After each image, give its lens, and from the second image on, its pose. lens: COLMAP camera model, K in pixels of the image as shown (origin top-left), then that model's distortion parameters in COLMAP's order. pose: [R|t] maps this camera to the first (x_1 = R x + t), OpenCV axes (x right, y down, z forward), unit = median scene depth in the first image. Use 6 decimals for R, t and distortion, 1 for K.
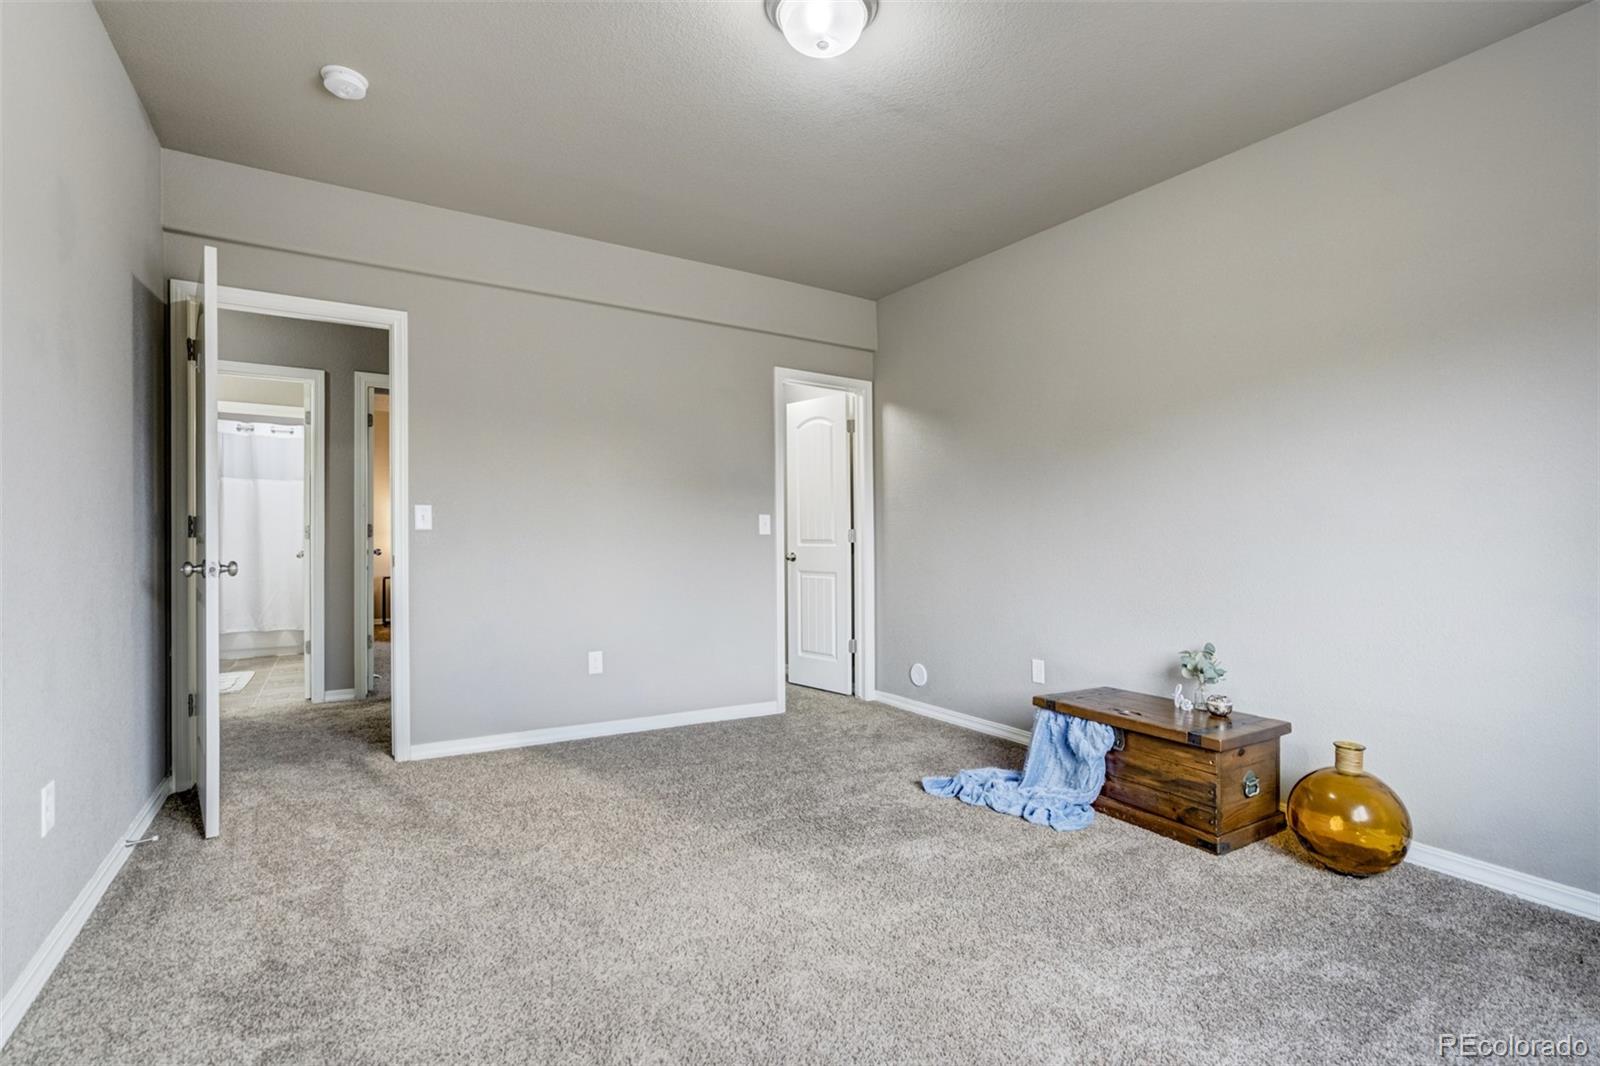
lens RADIAL K [[754.7, 0, 800.8], [0, 754.7, 538.8], [0, 0, 1]] dist [-0.026342, 0.000491]
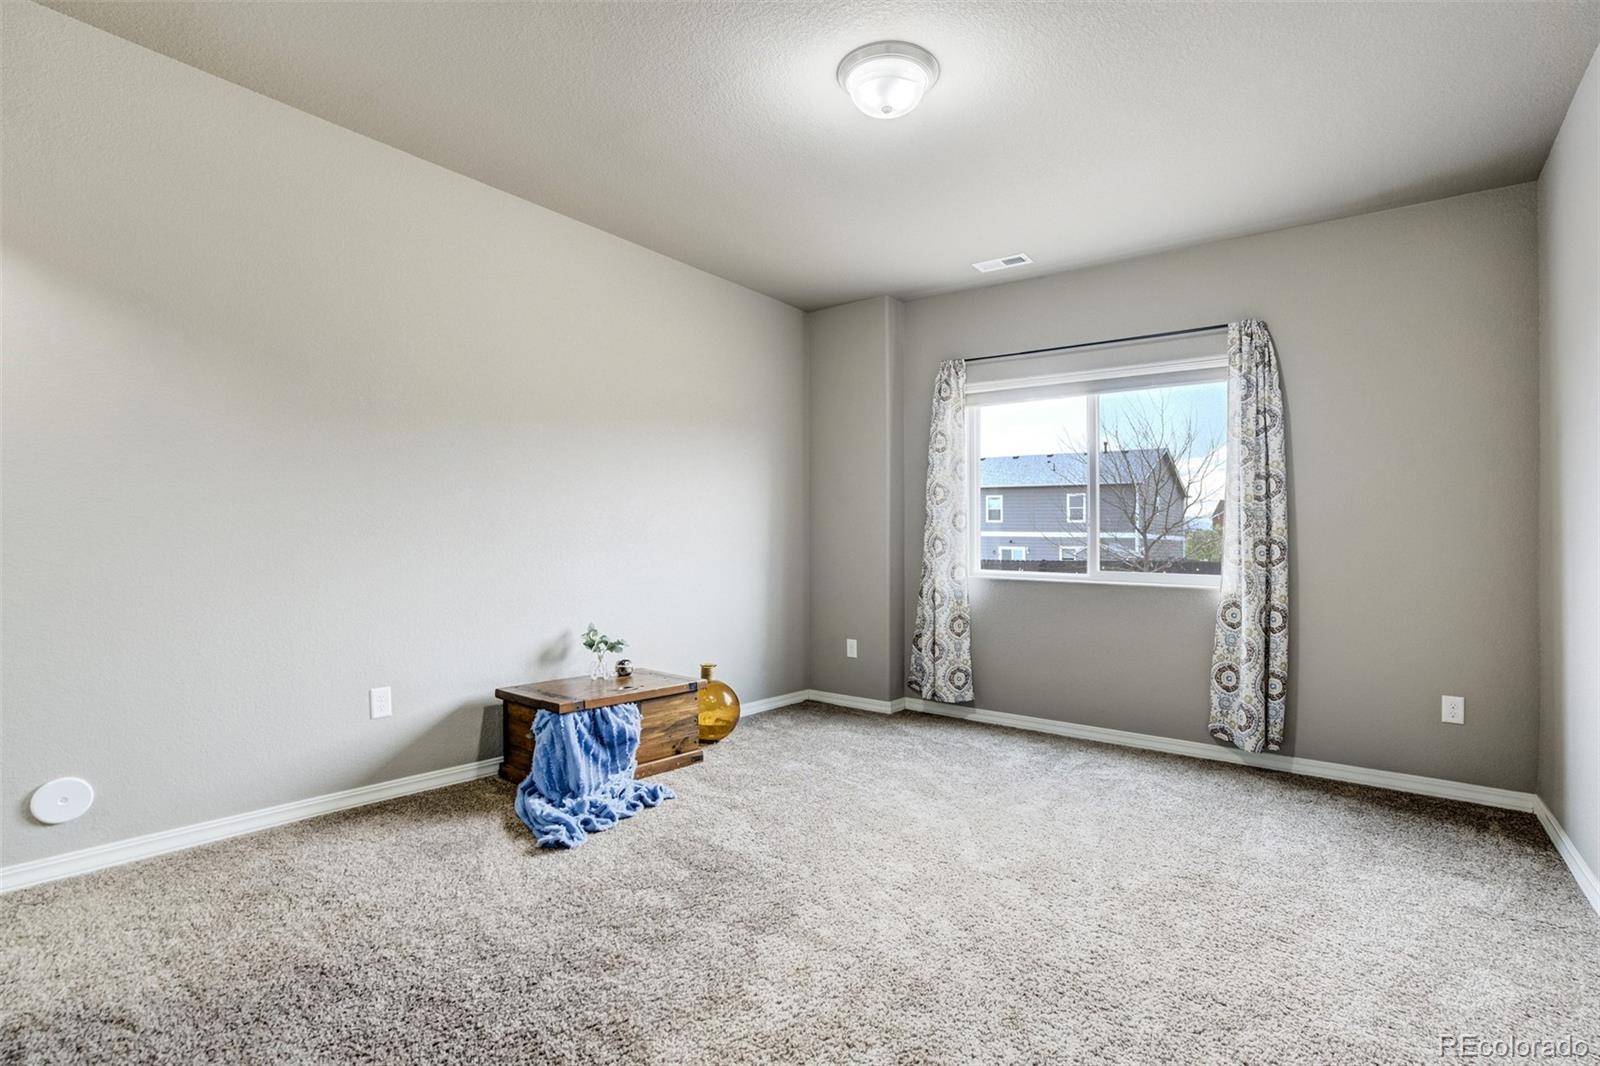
lens RADIAL K [[754.7, 0, 800.8], [0, 754.7, 538.8], [0, 0, 1]] dist [-0.026342, 0.000491]
pose [[-0.354068, -0.006755, 0.935195, -0.774300], [-0.026842, 0.999635, -0.002942, -0.001775], [-0.934835, -0.026144, -0.354120, 1.222704]]
